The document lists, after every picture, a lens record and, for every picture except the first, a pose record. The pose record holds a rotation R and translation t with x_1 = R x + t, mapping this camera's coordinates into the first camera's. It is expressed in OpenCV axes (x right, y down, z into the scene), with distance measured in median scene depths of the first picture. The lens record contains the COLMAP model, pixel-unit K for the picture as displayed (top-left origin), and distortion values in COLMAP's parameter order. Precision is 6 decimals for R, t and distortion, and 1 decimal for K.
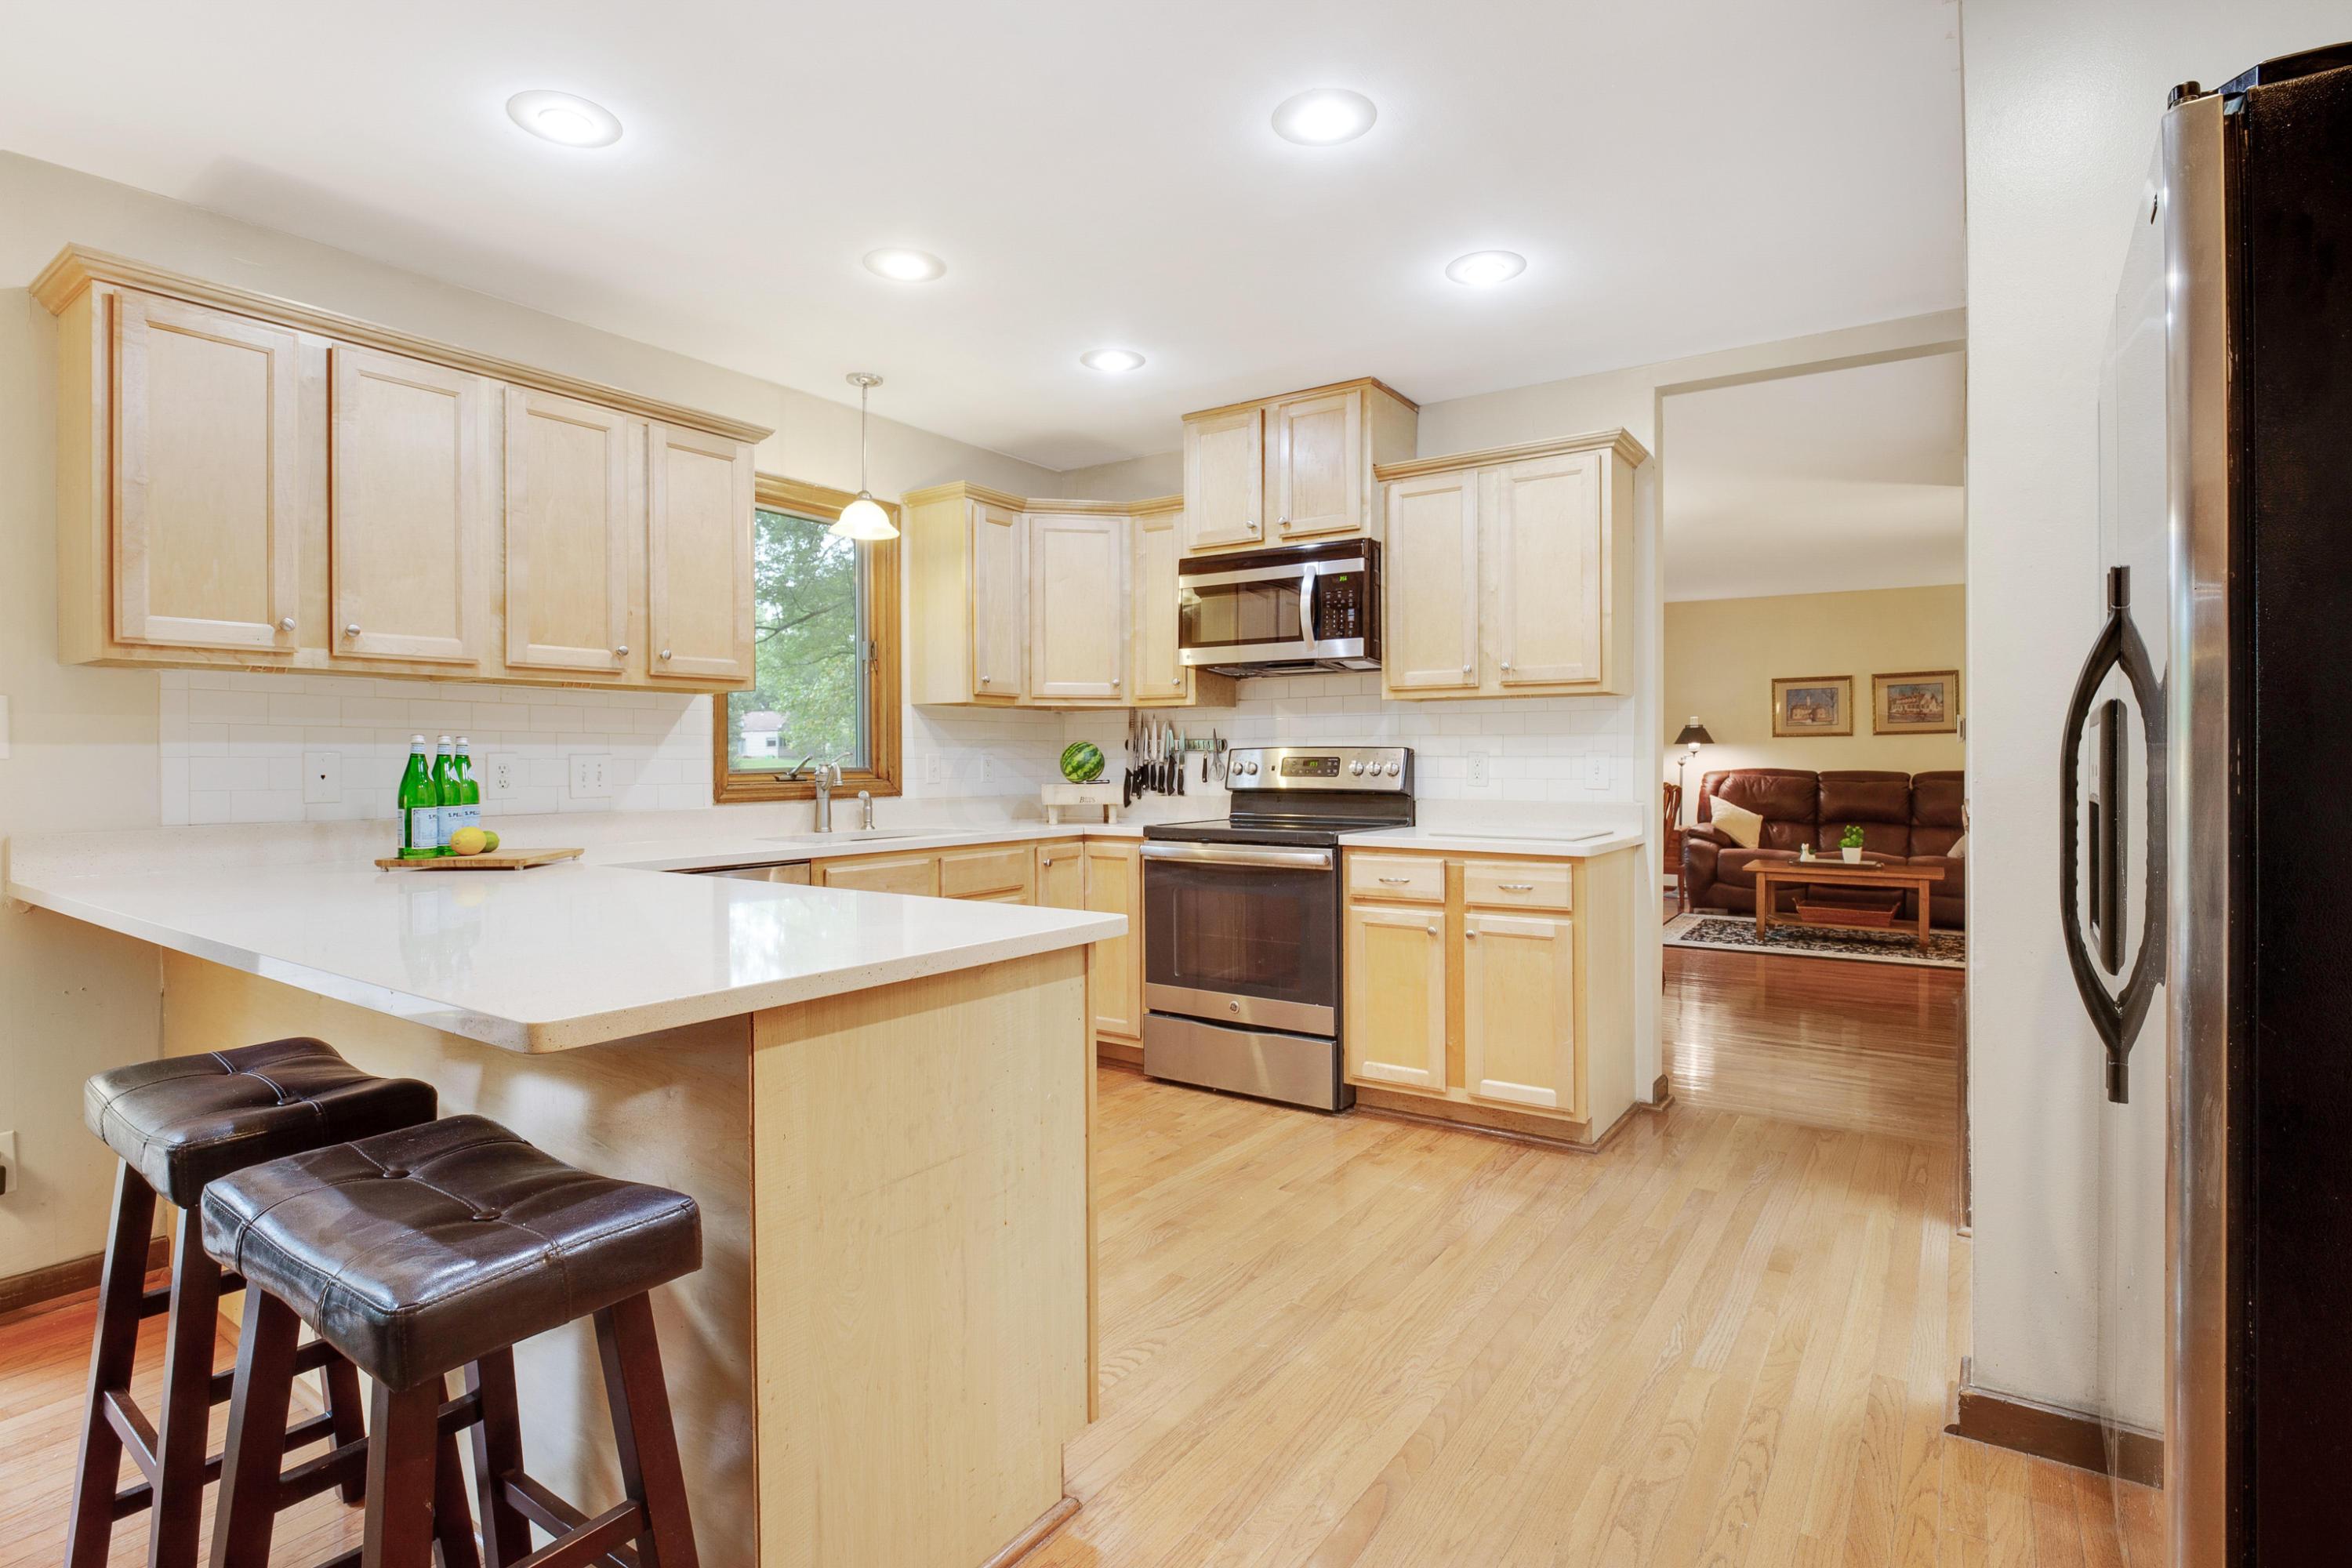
lens RADIAL K [[1144.7, 0, 1169.1], [0, 1144.7, 768.4], [0, 0, 1]] dist [-0.013067, -0.002653]
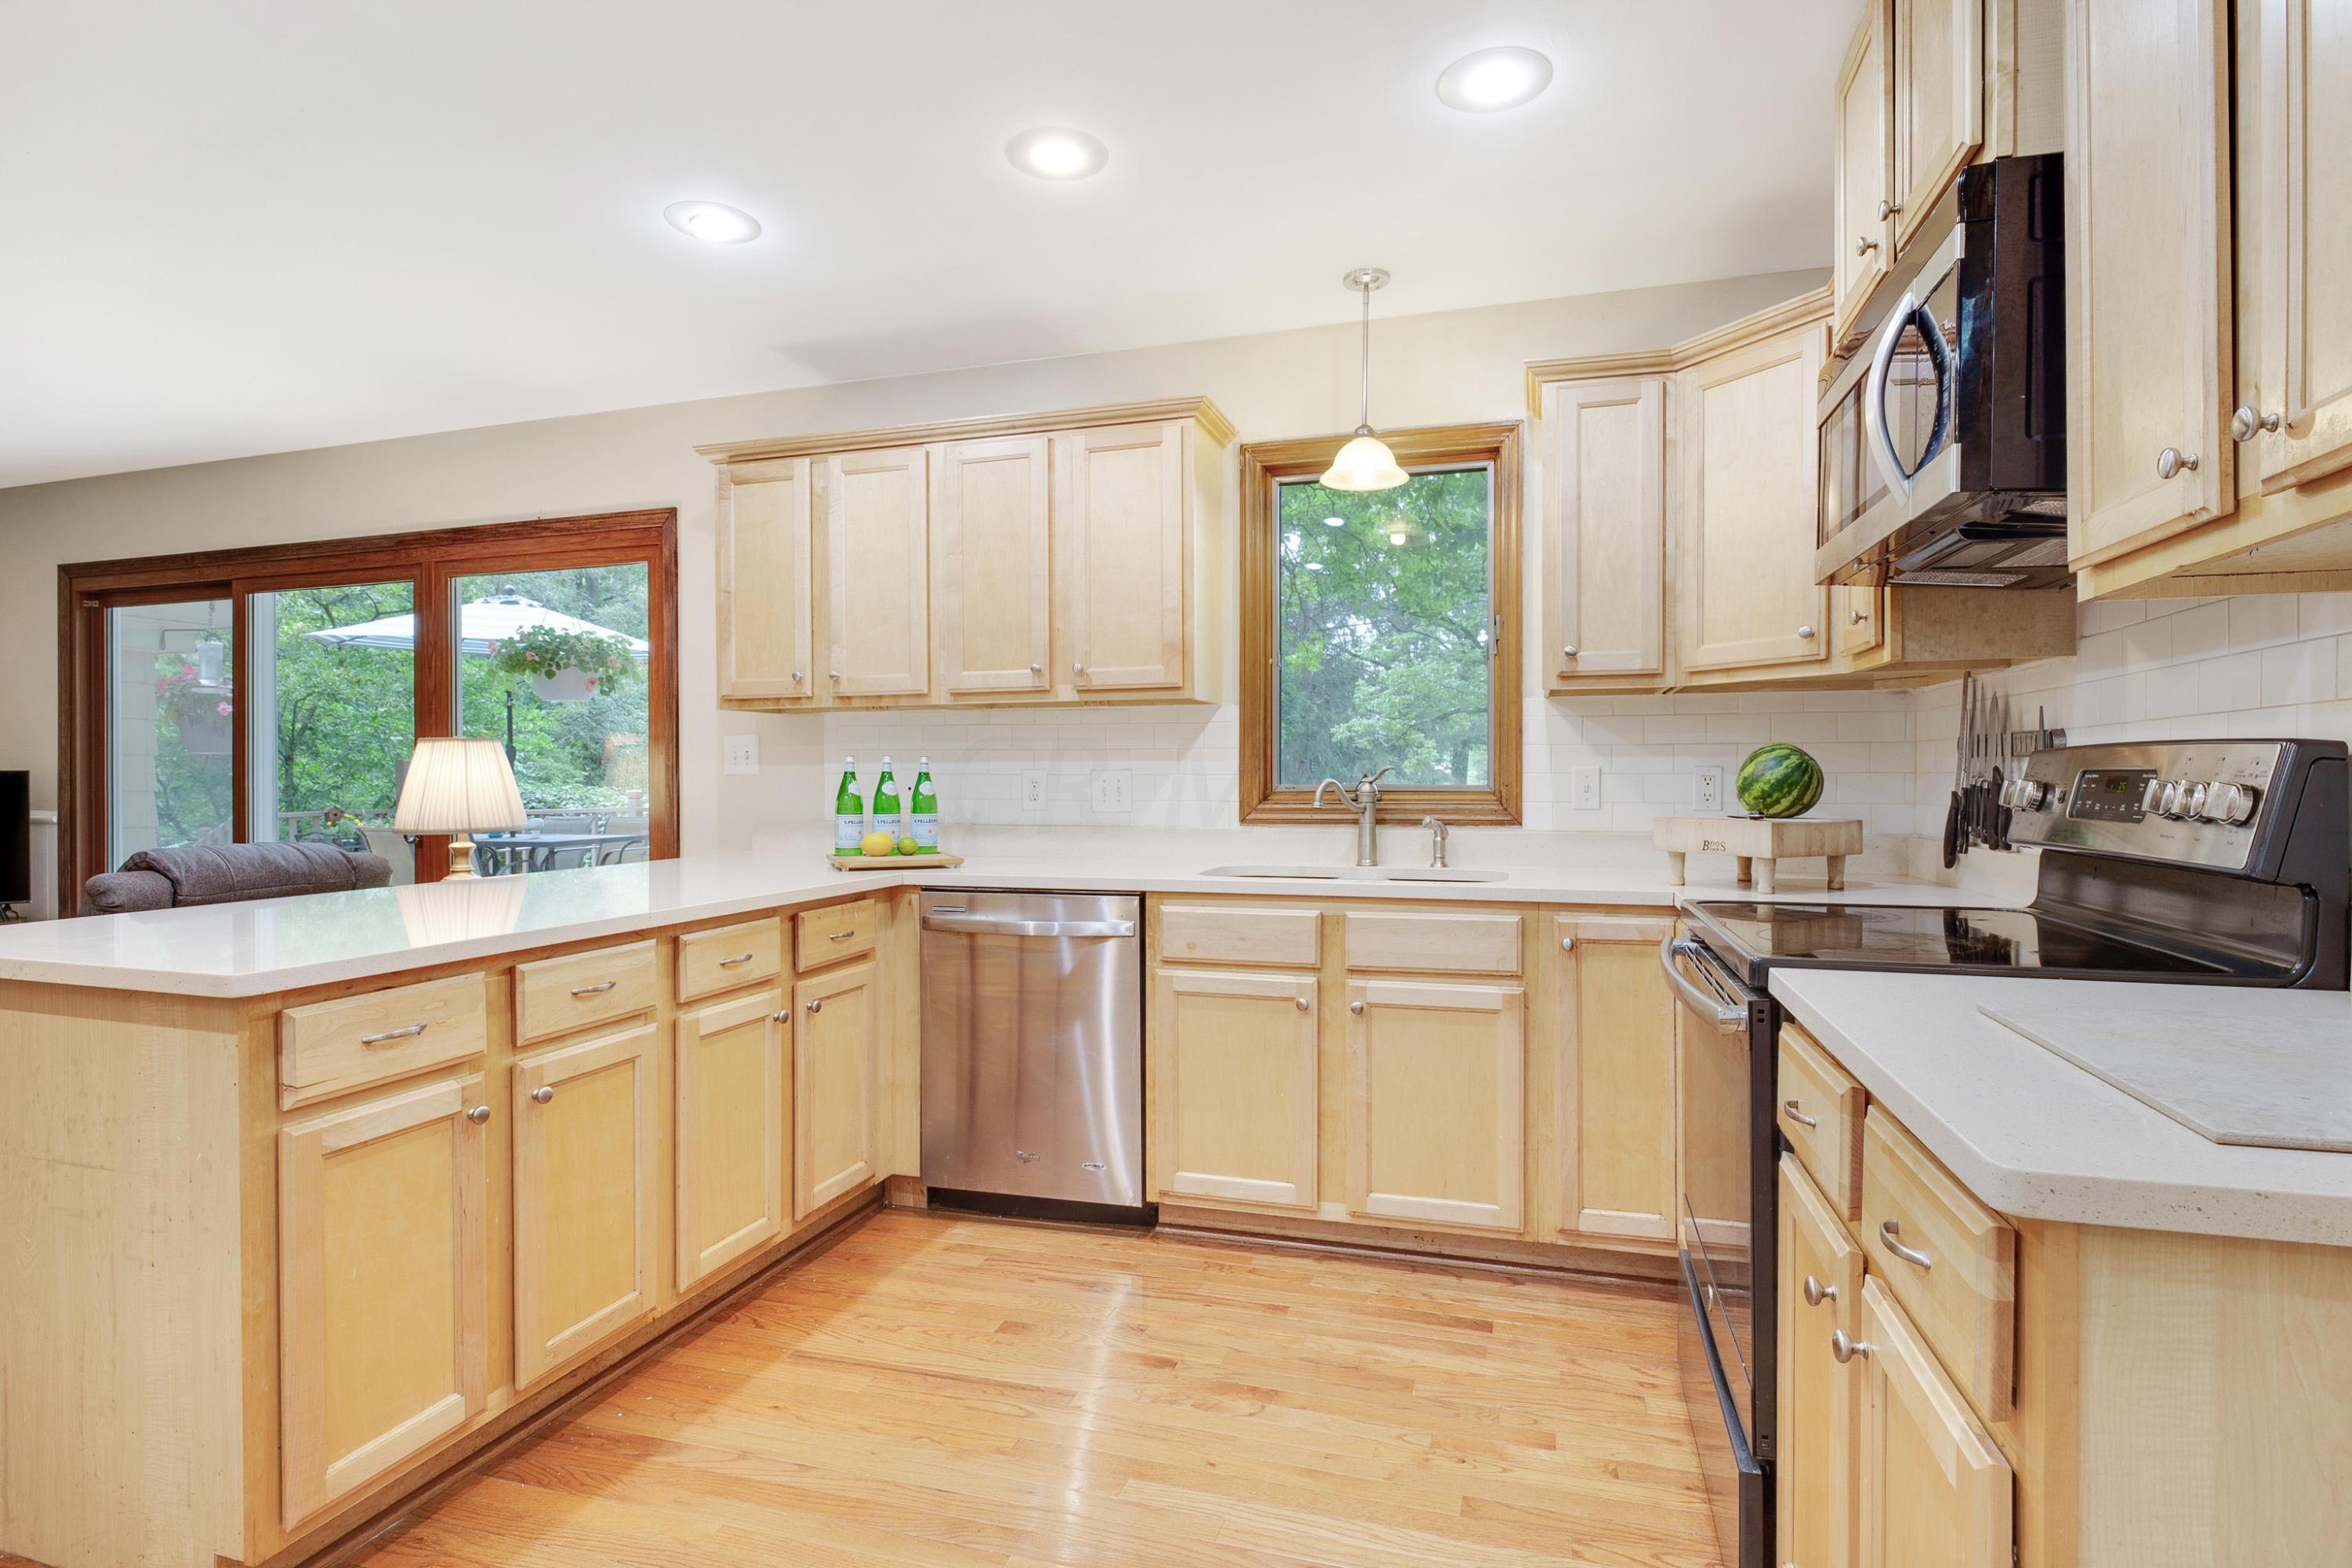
lens RADIAL K [[1144.7, 0, 1194.2], [0, 1144.7, 798.8], [0, 0, 1]] dist [-0.013067, -0.002653]
pose [[0.321318, 0.020167, -0.946757, 0.414013], [-0.005812, 0.999796, 0.019325, -0.005737], [0.946954, -0.000707, 0.321369, 0.618569]]
